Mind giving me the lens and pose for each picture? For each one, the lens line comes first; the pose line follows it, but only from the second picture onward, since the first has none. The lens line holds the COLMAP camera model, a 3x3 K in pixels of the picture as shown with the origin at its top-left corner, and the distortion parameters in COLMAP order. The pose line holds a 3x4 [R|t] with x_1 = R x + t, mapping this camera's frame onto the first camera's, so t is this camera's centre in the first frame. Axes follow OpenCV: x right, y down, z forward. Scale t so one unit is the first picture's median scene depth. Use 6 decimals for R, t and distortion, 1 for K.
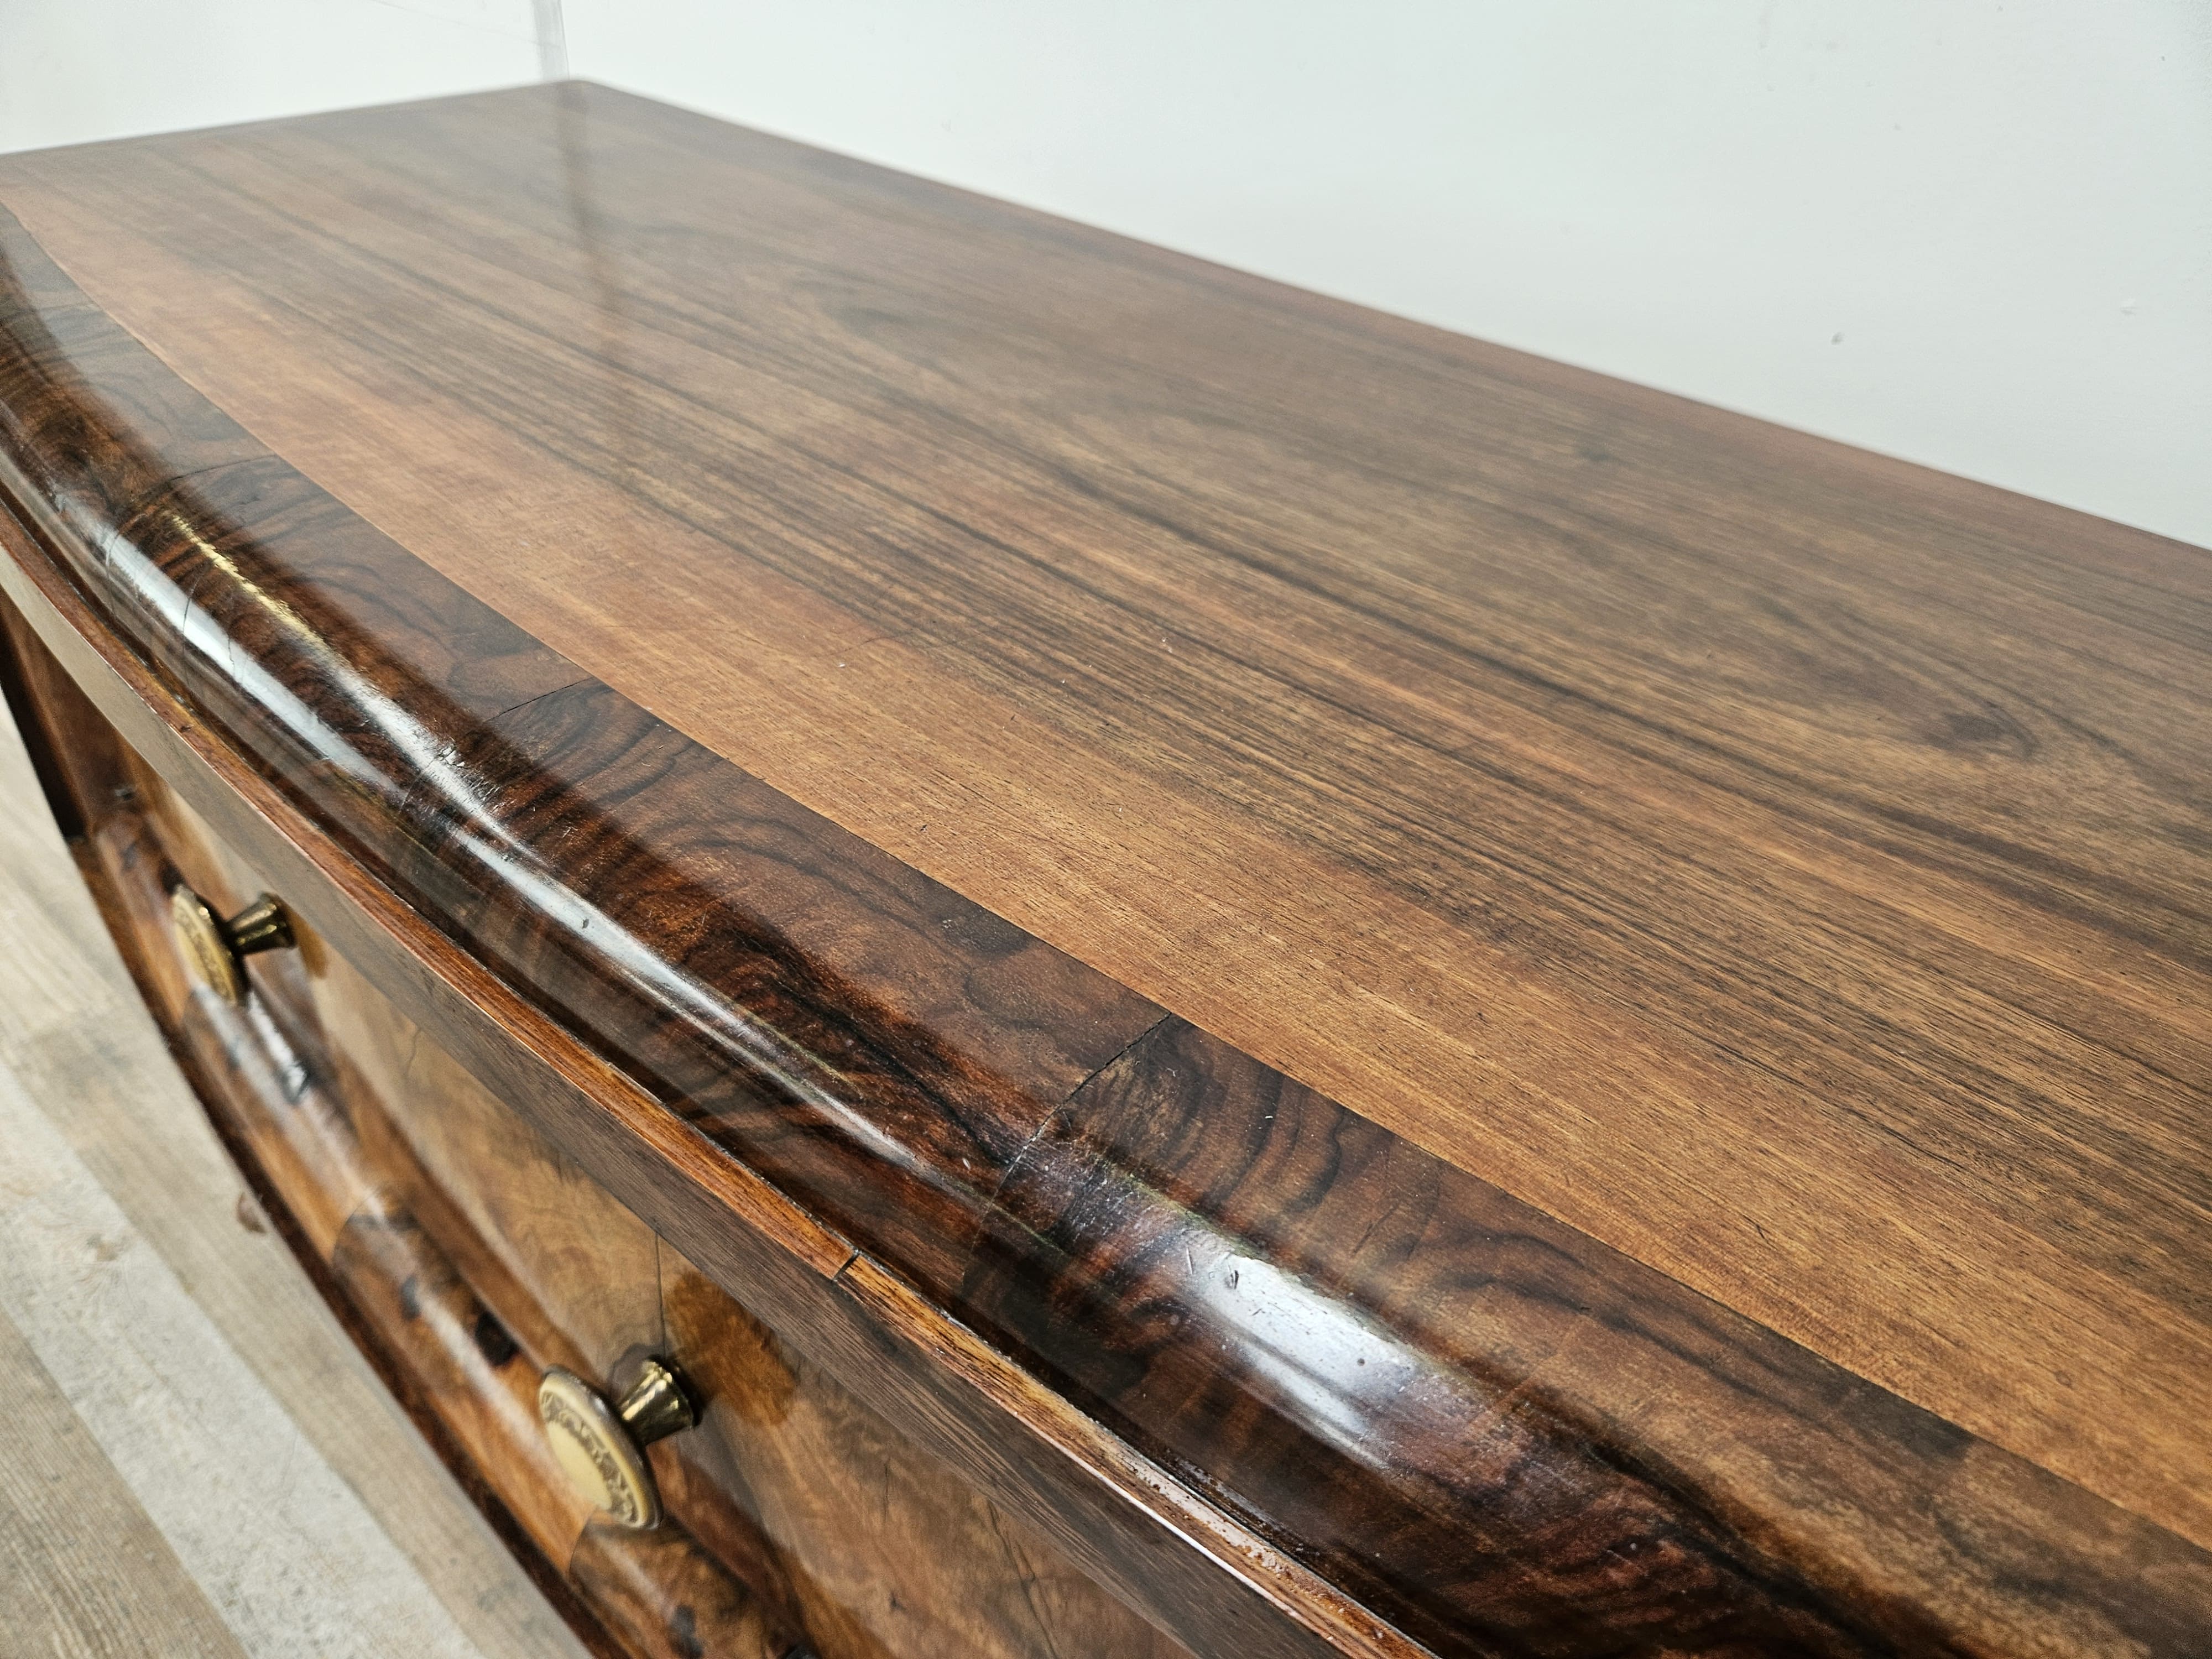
lens RADIAL K [[1549.0, 0, 1099.9], [0, 1549.0, 831.7], [0, 0, 1]] dist [0.045095, -0.064179]
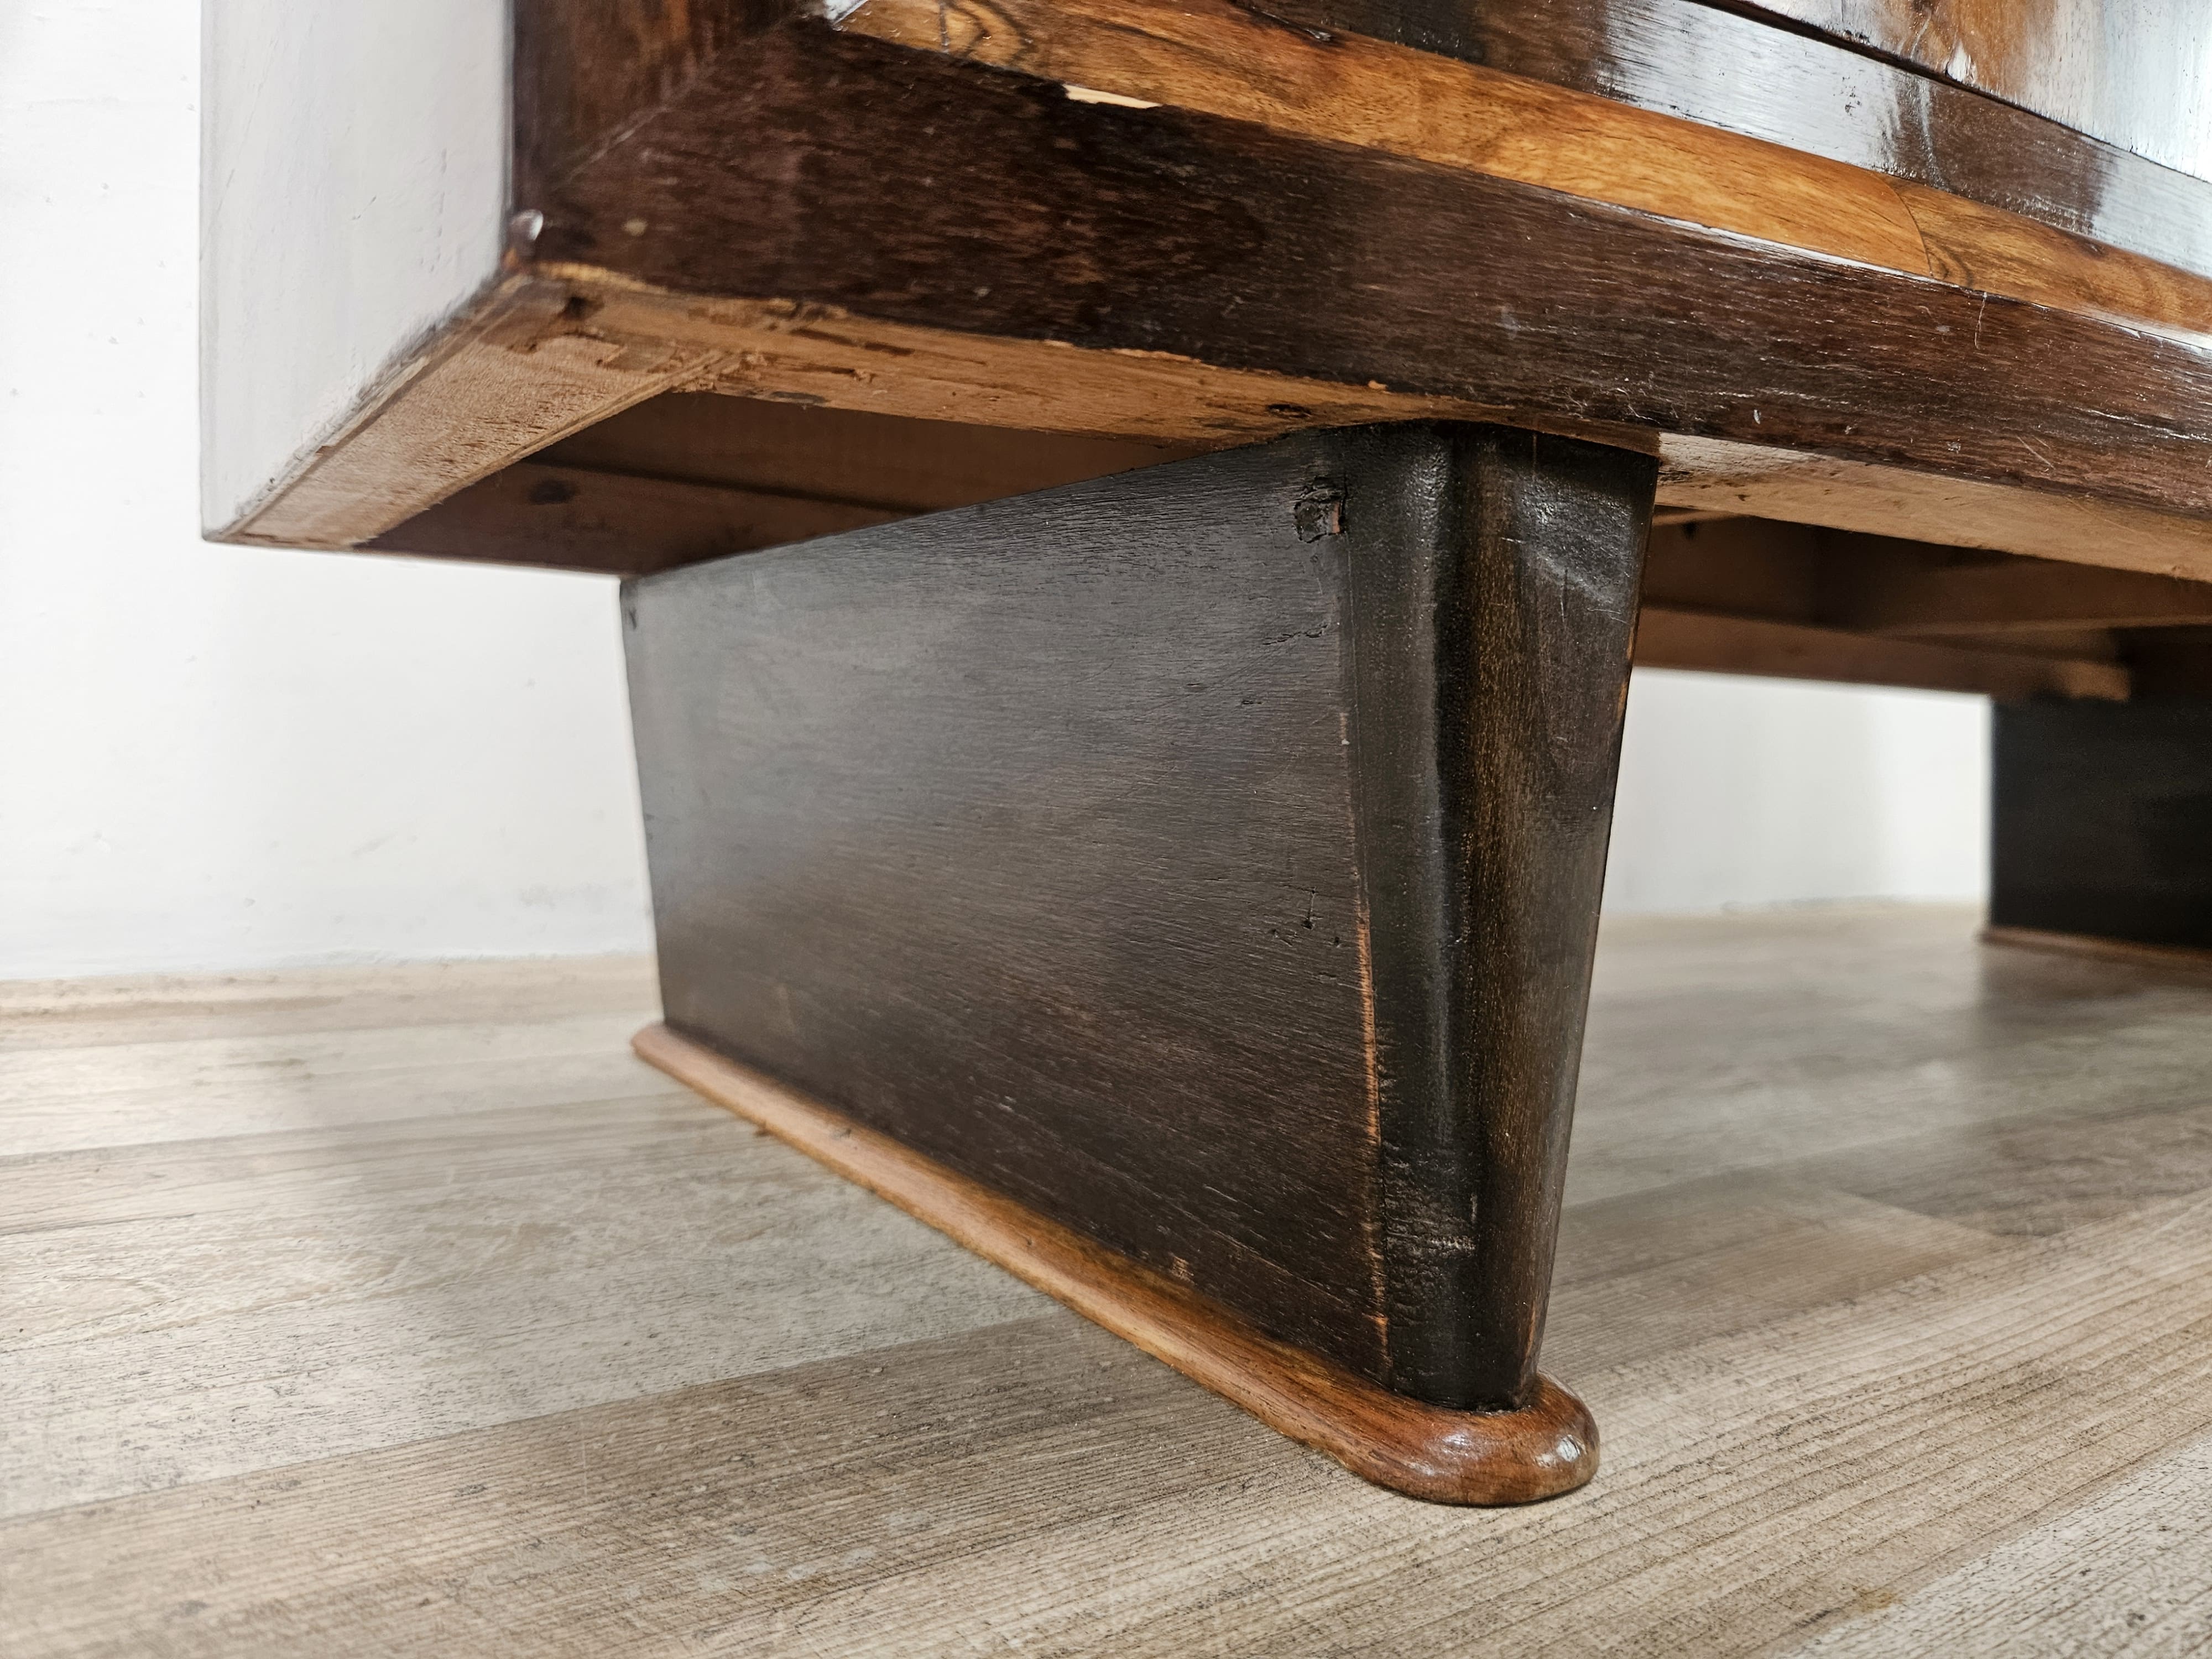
lens RADIAL K [[1533.9, 0, 1129.2], [0, 1533.9, 817.5], [0, 0, 1]] dist [0.004634, -0.025973]
pose [[0.270167, -0.090290, 0.958571, -1.601327], [0.543284, 0.836250, -0.074353, 0.253396], [-0.794892, 0.540863, 0.274980, 1.803608]]
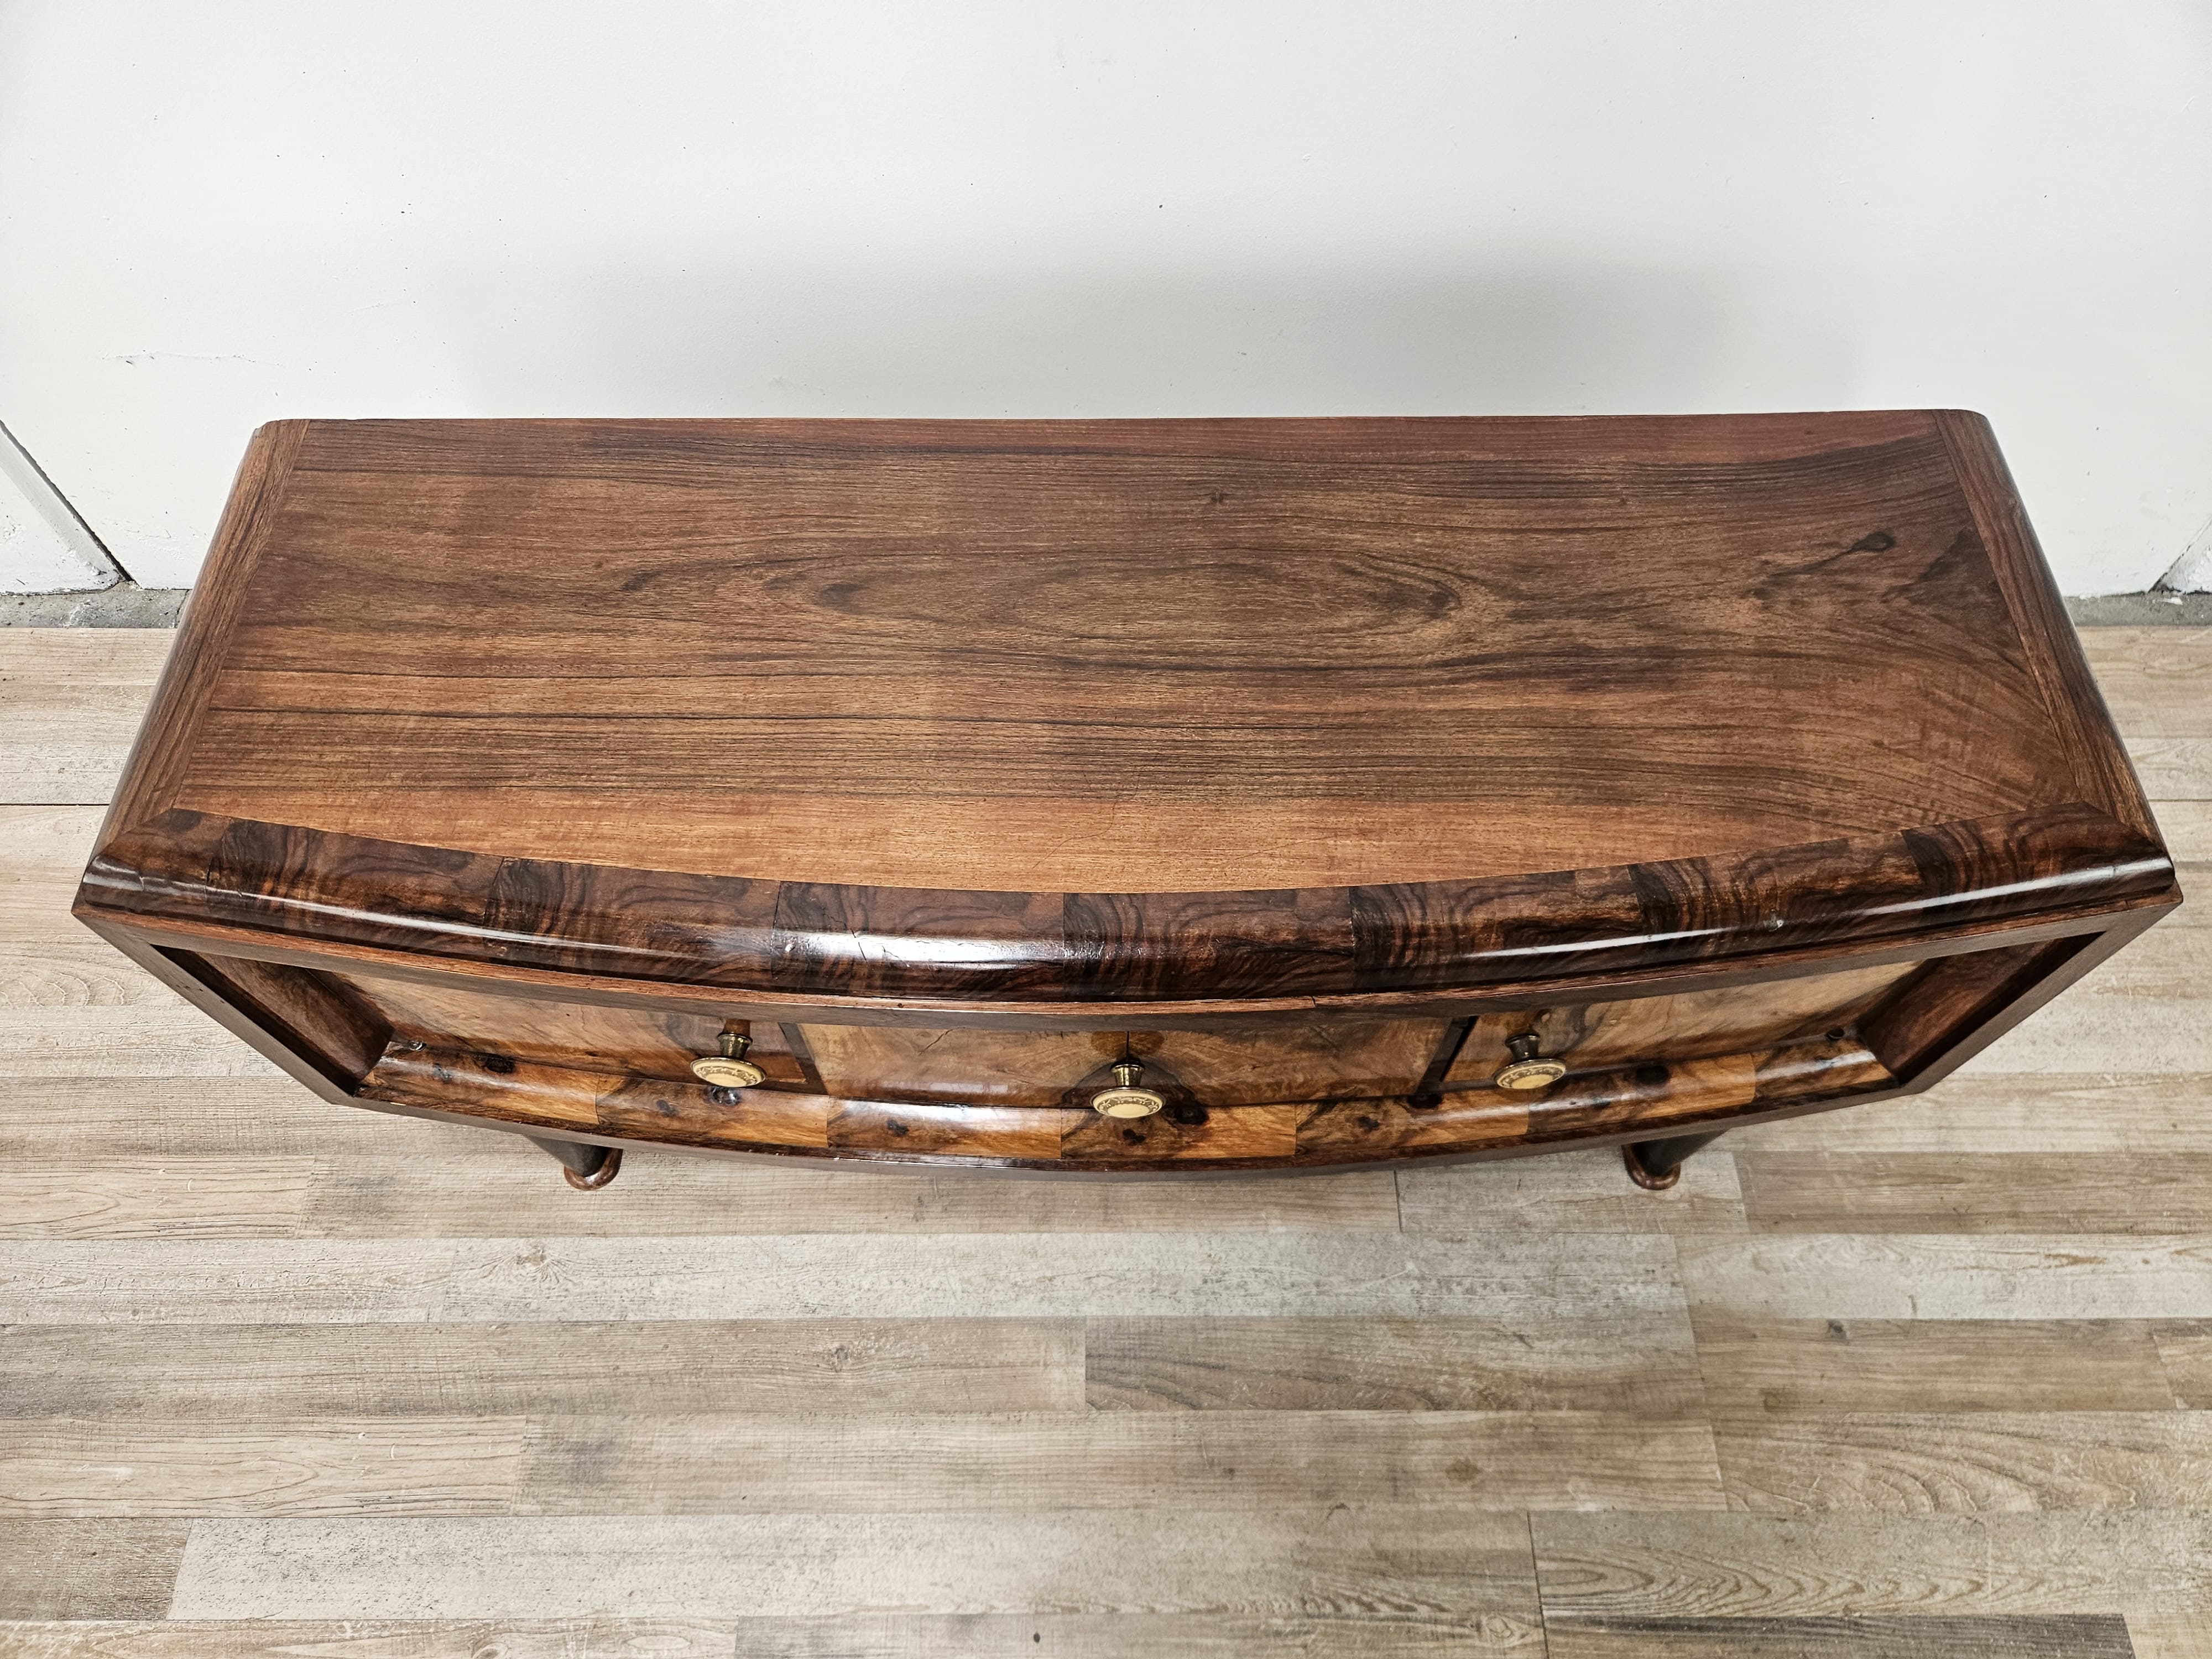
lens RADIAL K [[1521.6, 0, 1115.0], [0, 1521.6, 835.6], [0, 0, 1]] dist [0.067713, -0.066858]
pose [[0.754836, -0.594807, 0.276457, -0.717403], [0.417397, 0.760725, 0.497069, -1.103213], [-0.505968, -0.259813, 0.822492, -0.860030]]
